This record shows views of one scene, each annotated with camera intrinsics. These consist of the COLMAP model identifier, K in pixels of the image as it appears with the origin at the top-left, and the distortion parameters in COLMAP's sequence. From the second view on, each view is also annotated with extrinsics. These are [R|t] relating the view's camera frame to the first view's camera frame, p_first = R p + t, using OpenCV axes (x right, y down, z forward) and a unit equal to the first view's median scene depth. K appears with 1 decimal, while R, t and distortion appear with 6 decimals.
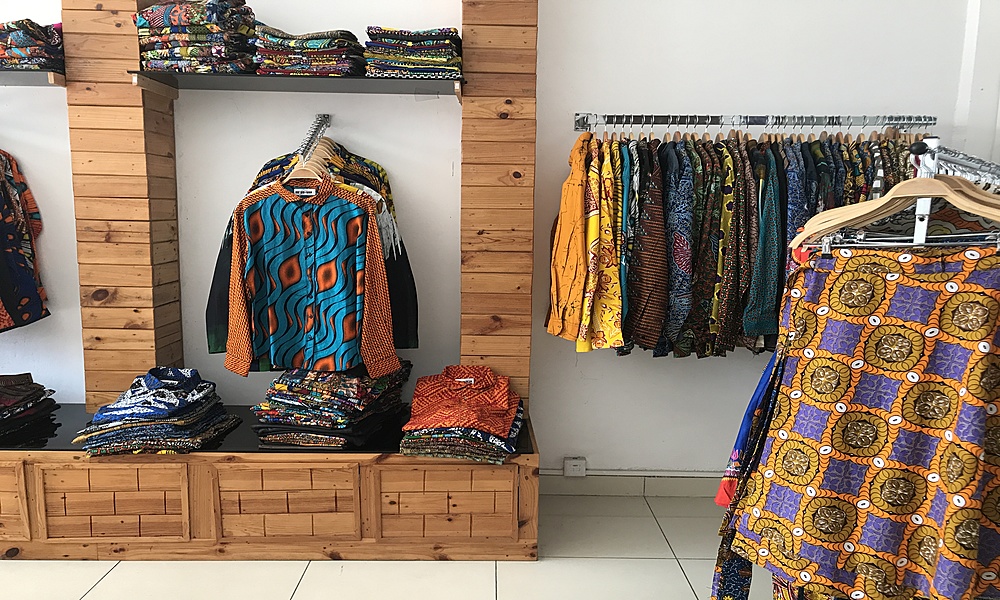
lens RADIAL K [[852.7, 0, 503.6], [0, 852.7, 348.3], [0, 0, 1]] dist [0.015158, -0.022431]
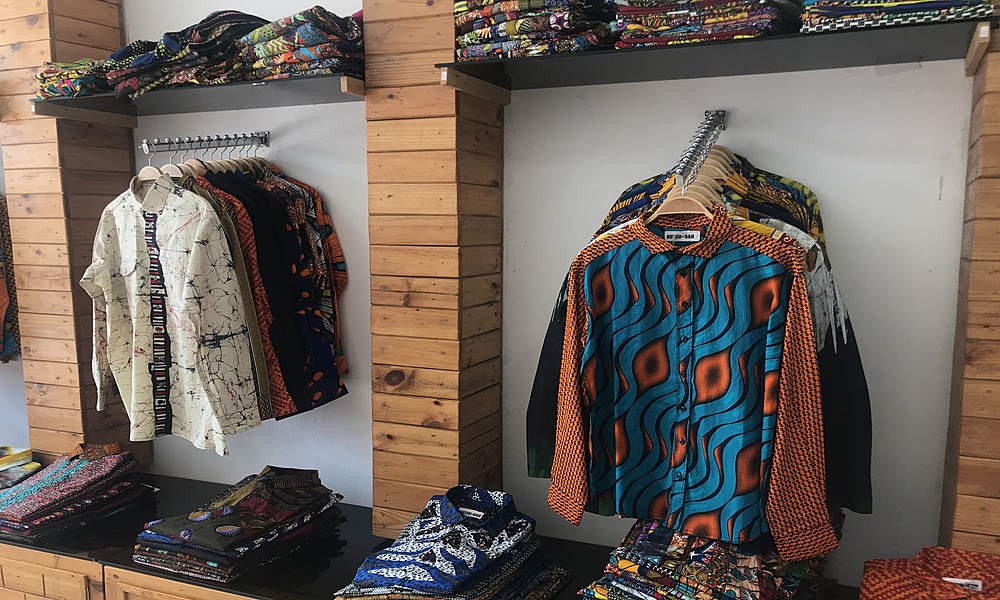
lens RADIAL K [[834.5, 0, 493.3], [0, 834.5, 328.6], [0, 0, 1]] dist [0.000365, 0.006962]
pose [[0.898823, 0.039818, -0.436499, -0.093677], [-0.058624, 0.997838, -0.029693, -0.093084], [0.434373, 0.052278, 0.899215, 0.418858]]
